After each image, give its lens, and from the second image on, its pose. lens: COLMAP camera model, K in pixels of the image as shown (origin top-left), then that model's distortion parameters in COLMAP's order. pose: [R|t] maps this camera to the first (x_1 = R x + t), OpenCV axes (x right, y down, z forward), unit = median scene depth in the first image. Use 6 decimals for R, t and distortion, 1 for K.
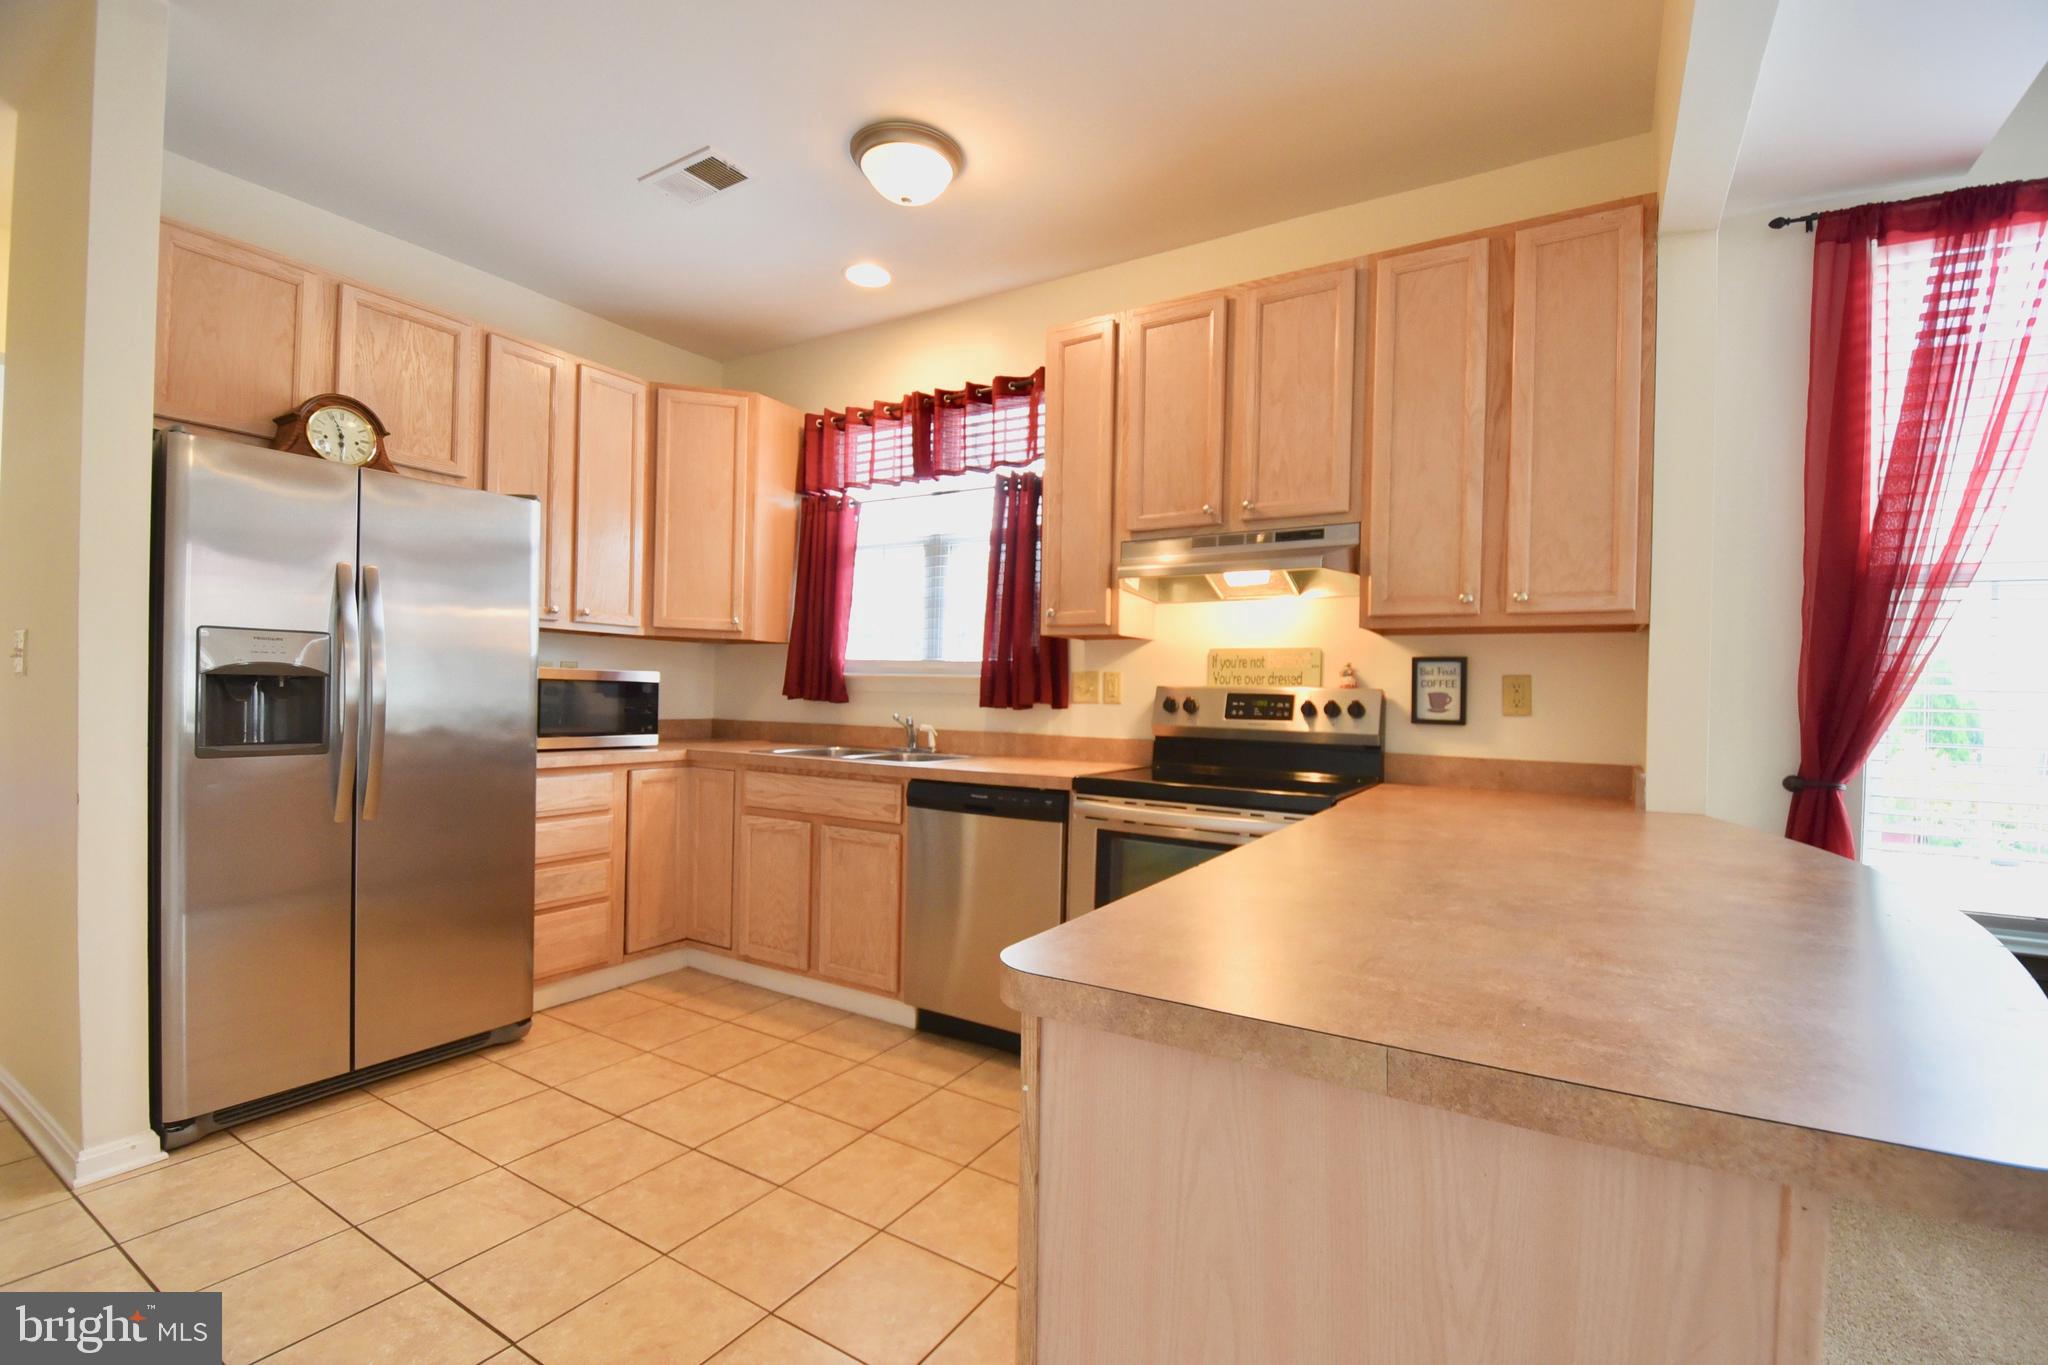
lens RADIAL K [[893.1, 0, 1037.5], [0, 893.1, 699.2], [0, 0, 1]] dist [0.014509, -0.021274]
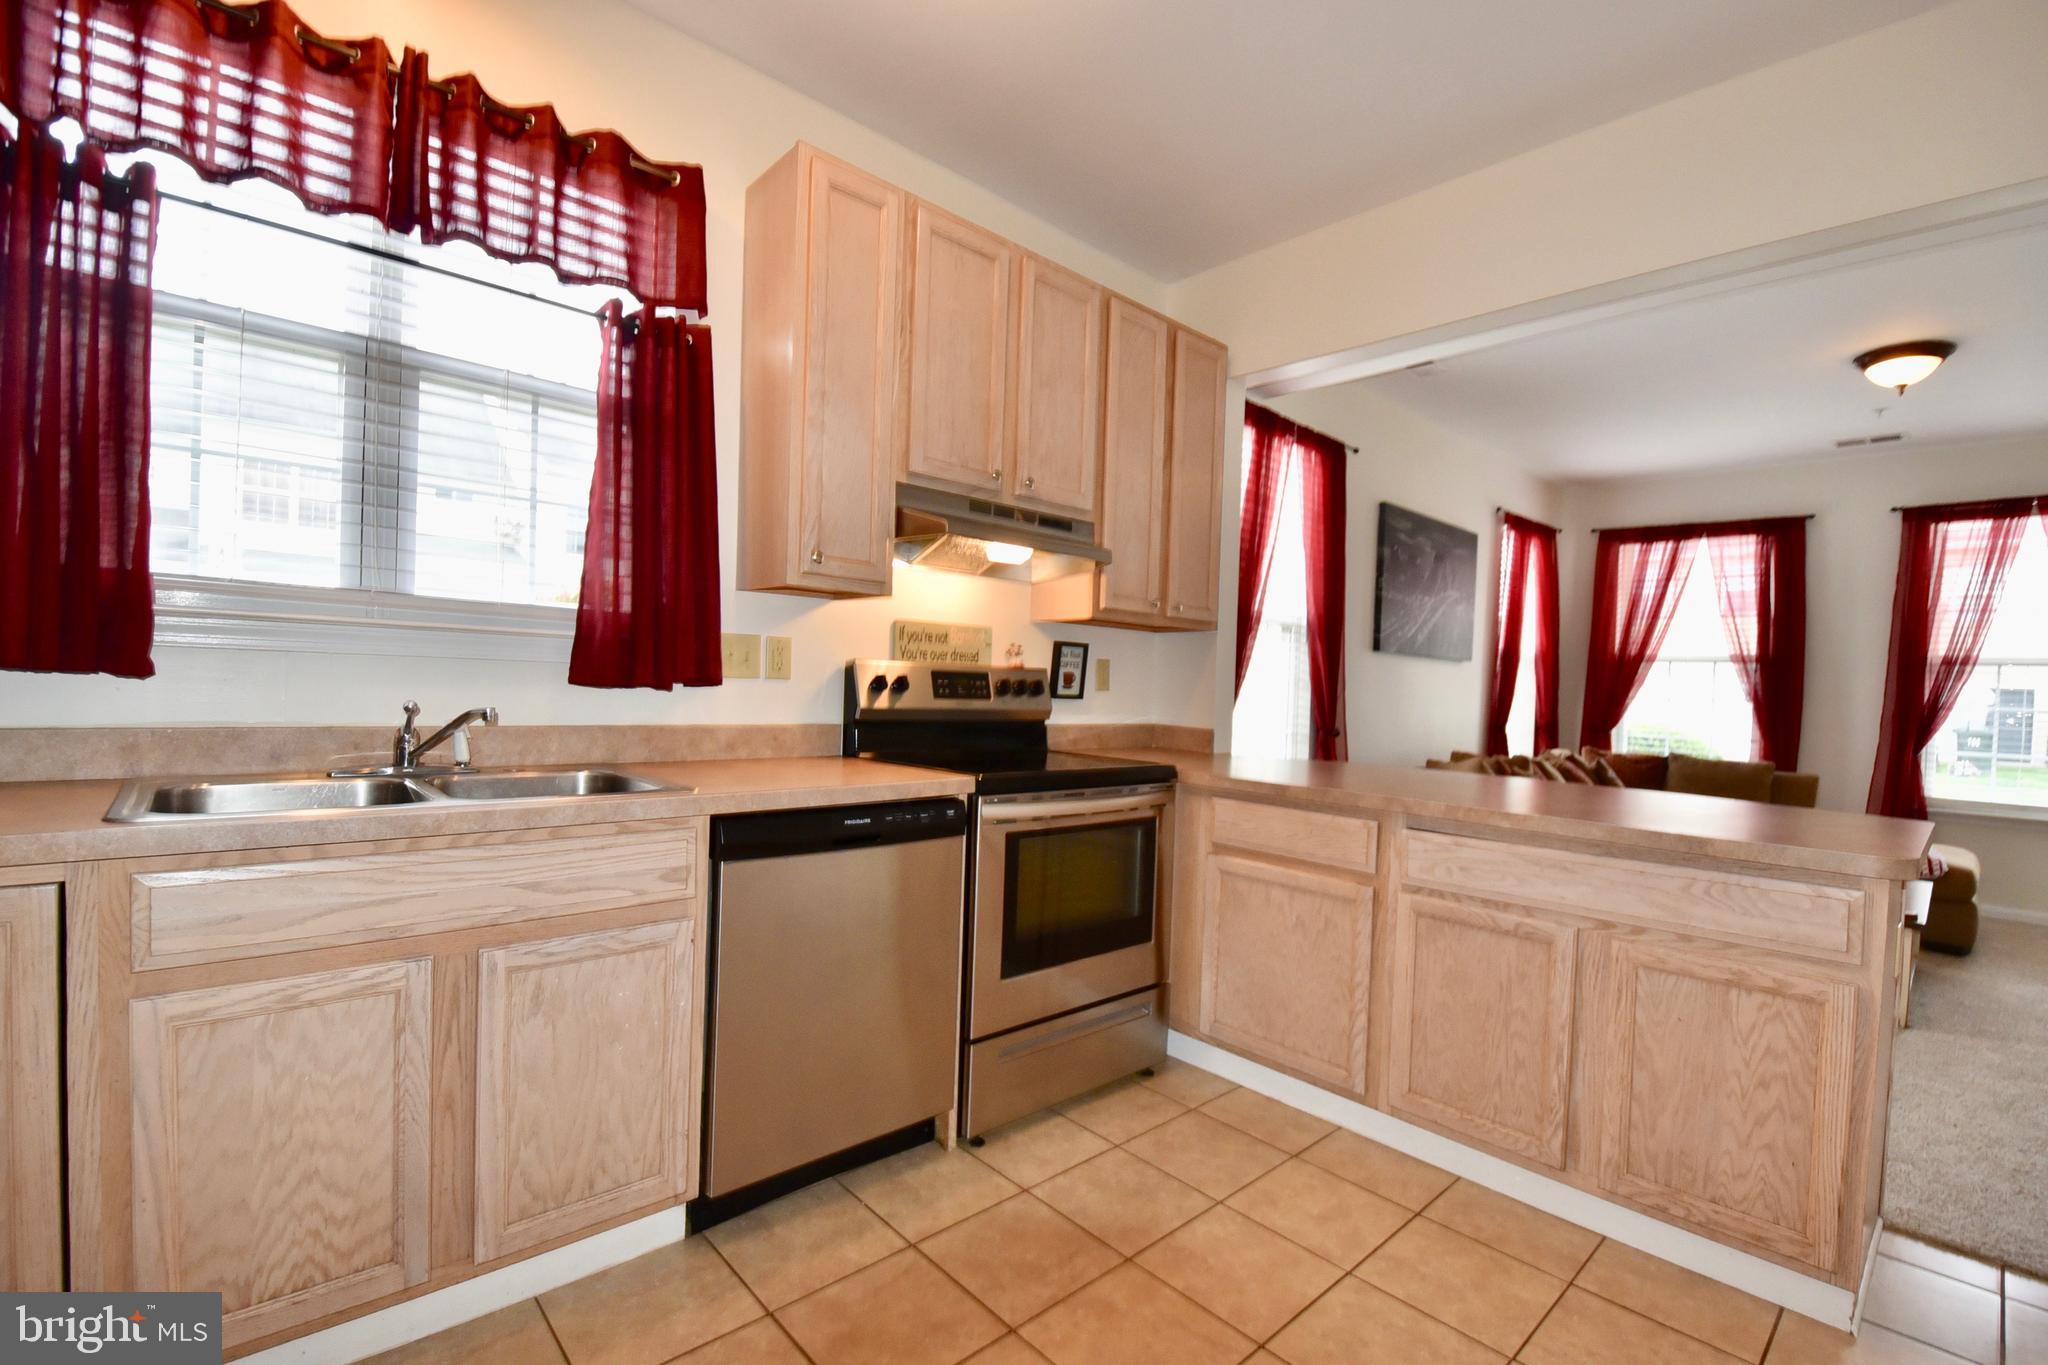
lens RADIAL K [[893.1, 0, 1037.5], [0, 893.1, 699.2], [0, 0, 1]] dist [0.014509, -0.021274]
pose [[0.274634, -0.027656, 0.961151, -0.657793], [-0.023429, 0.999097, 0.035442, -0.012364], [-0.961263, -0.032252, 0.273738, 0.656341]]
